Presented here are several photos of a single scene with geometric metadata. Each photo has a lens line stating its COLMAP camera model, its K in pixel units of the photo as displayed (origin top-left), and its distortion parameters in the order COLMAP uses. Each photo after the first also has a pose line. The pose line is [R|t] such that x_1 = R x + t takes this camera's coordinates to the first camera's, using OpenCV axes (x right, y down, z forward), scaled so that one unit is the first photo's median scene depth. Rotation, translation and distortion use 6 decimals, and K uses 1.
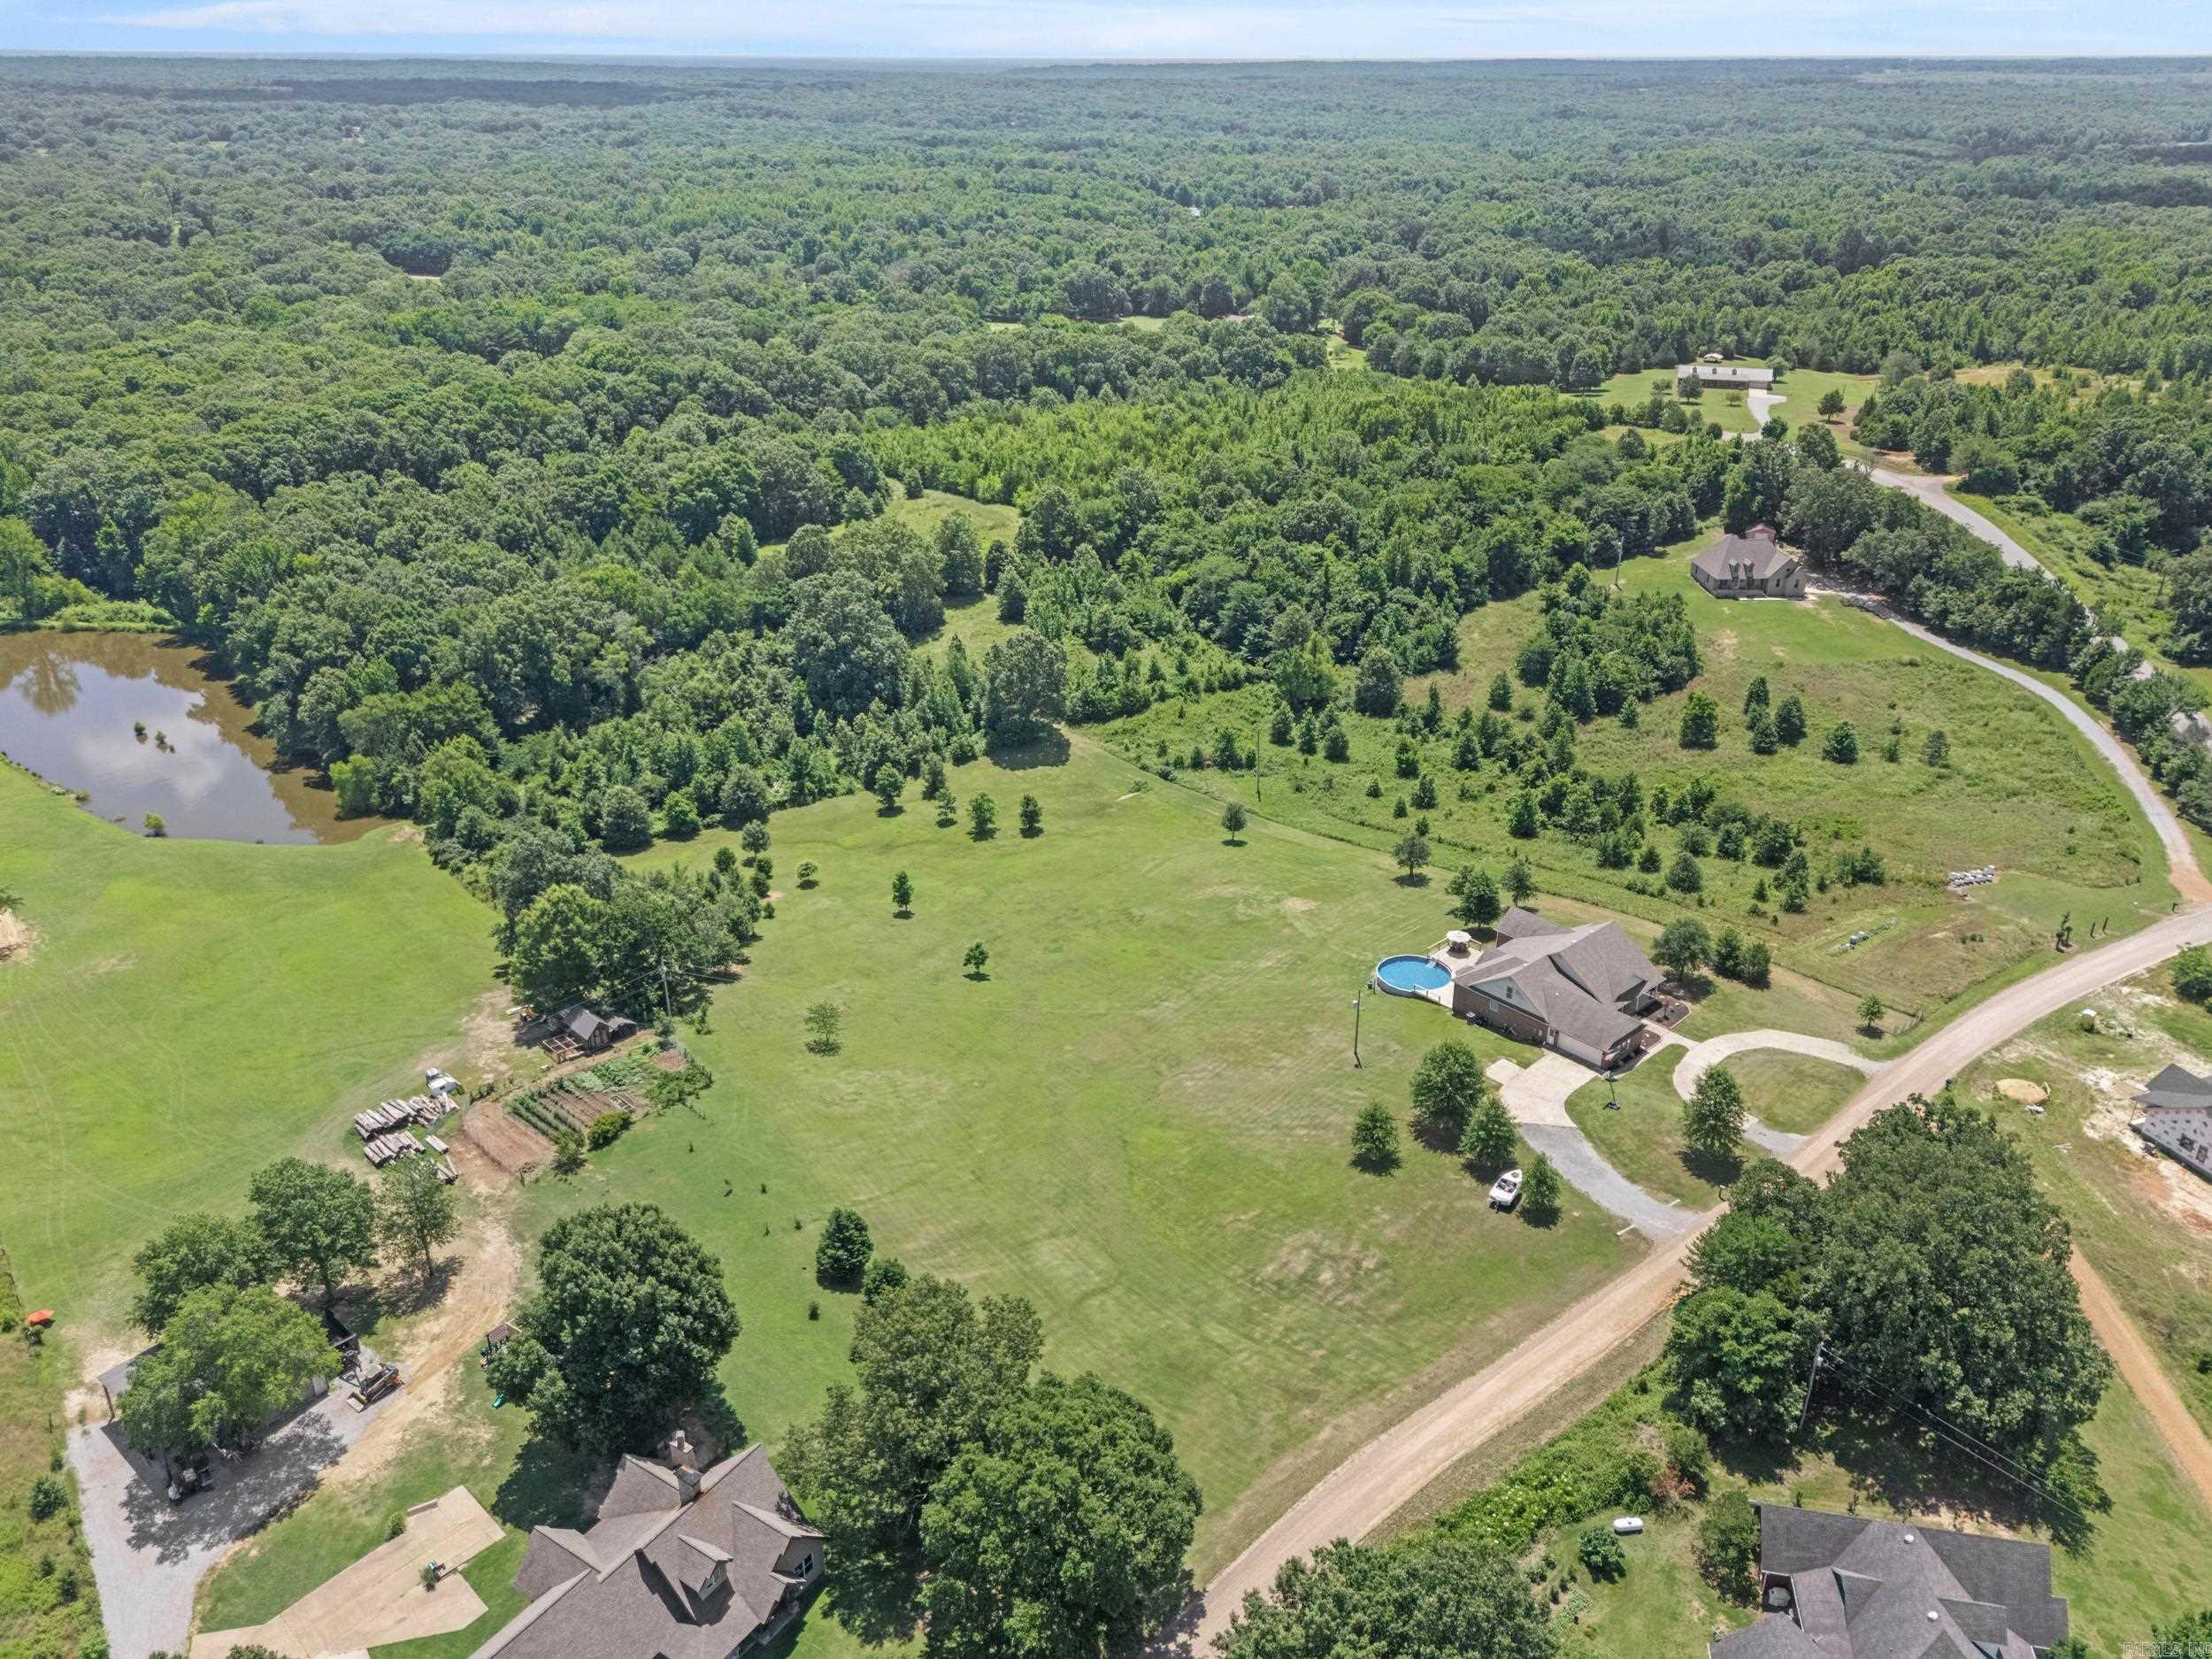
lens RADIAL K [[1643.7, 0, 1118.8], [0, 1643.7, 785.6], [0, 0, 1]] dist [0.077304, -0.075109]
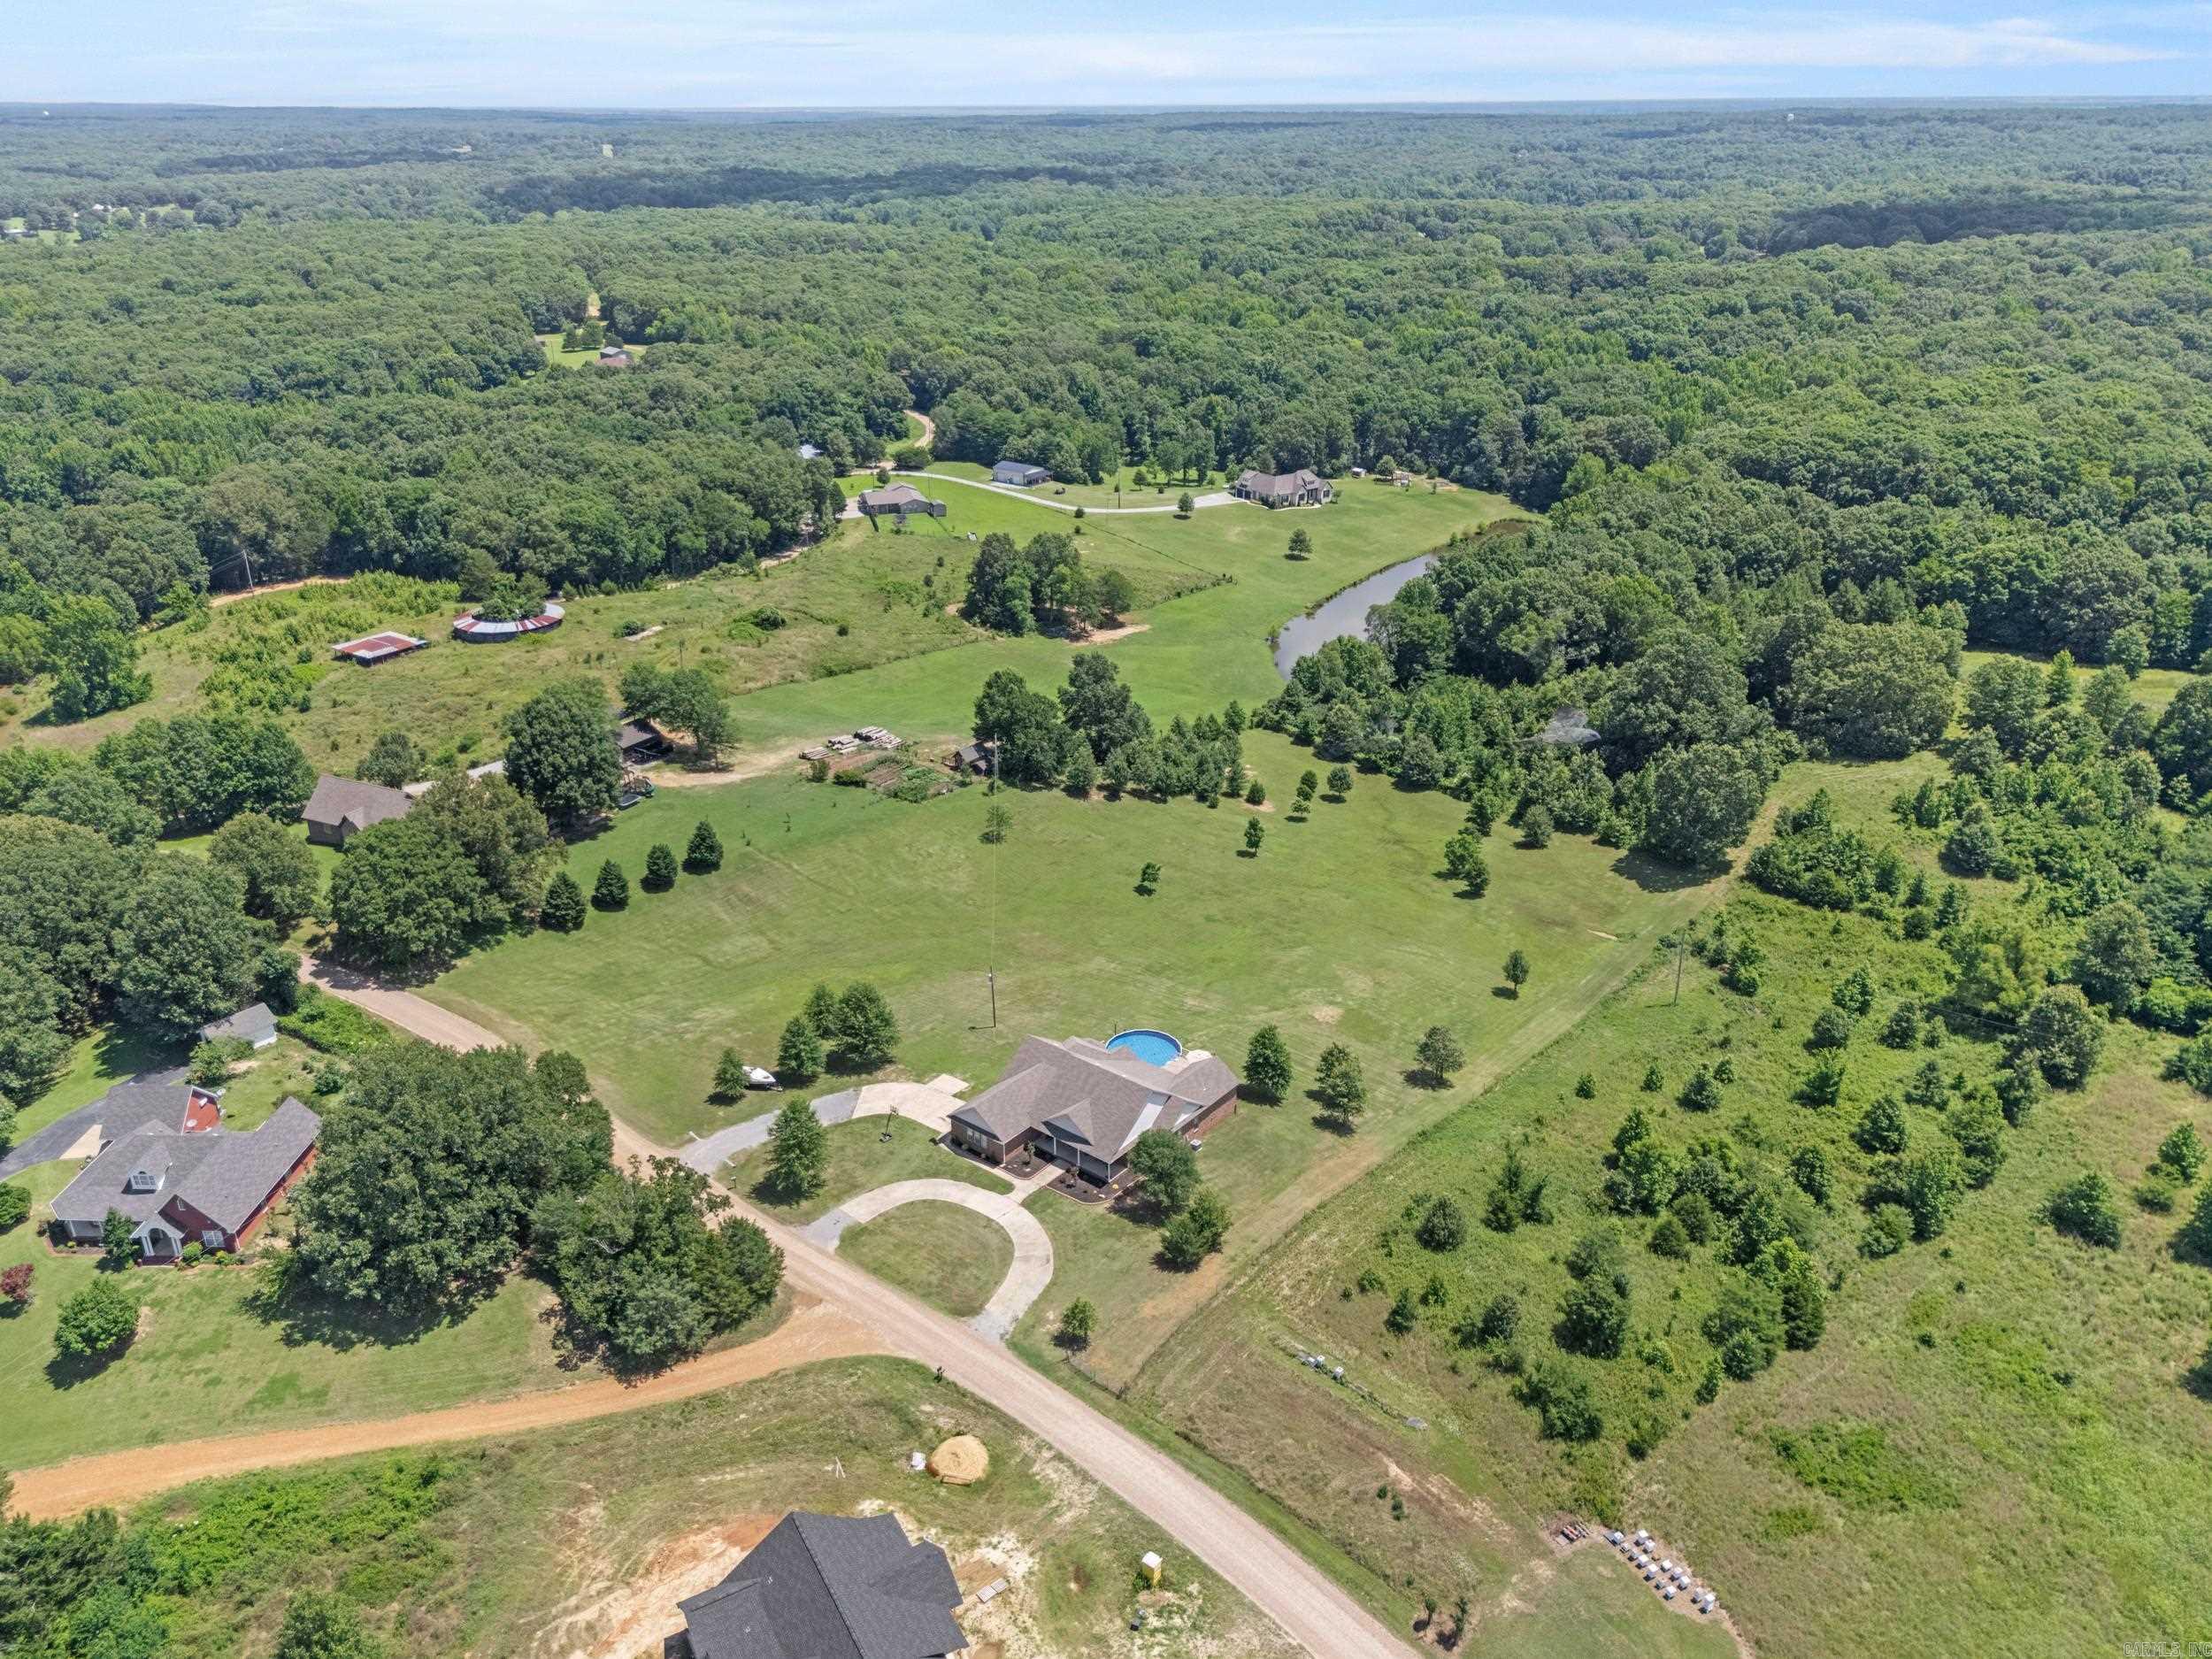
lens RADIAL K [[1643.7, 0, 1118.8], [0, 1643.7, 785.6], [0, 0, 1]] dist [0.077304, -0.075109]
pose [[0.156477, 0.372409, -0.914782, 0.762050], [-0.390873, 0.873926, 0.288916, -0.222881], [0.907047, 0.312355, 0.282314, 0.512646]]
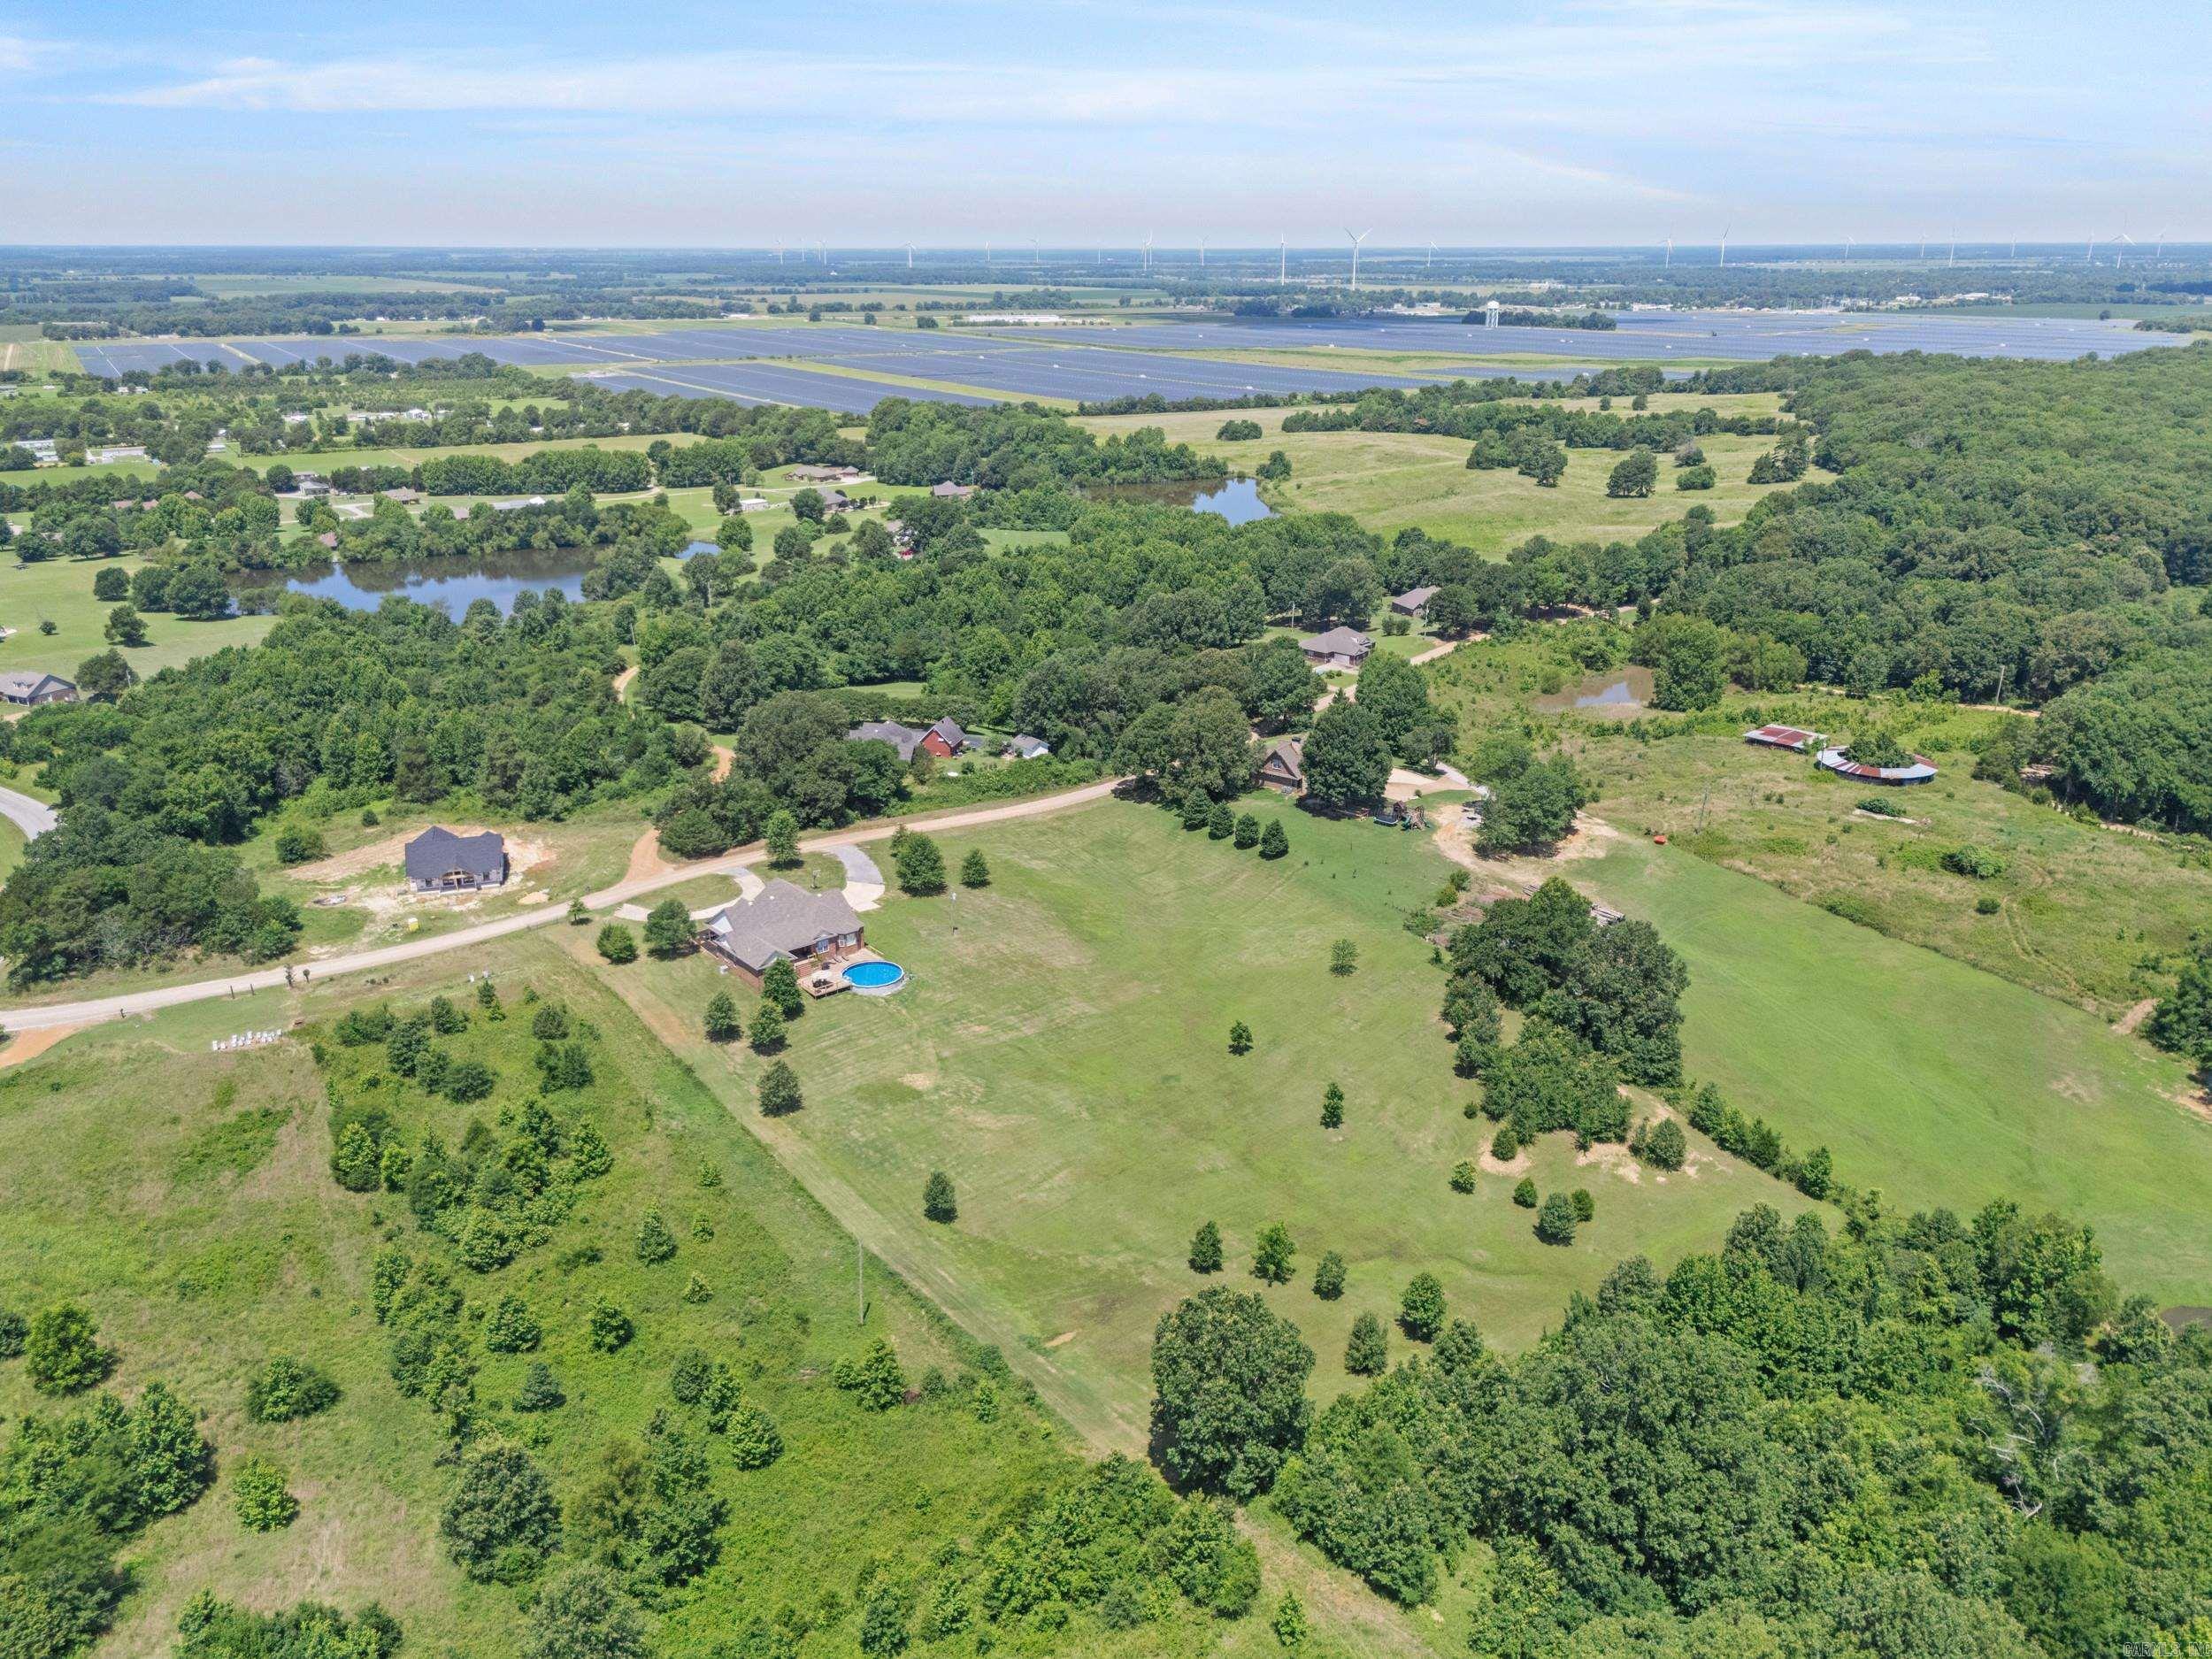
lens RADIAL K [[1643.7, 0, 1118.8], [0, 1643.7, 785.6], [0, 0, 1]] dist [0.077304, -0.075109]
pose [[-0.998907, -0.019869, 0.042320, -0.039423], [0.013122, 0.749657, 0.661697, -0.608047], [-0.044872, 0.661529, -0.748576, 1.387588]]
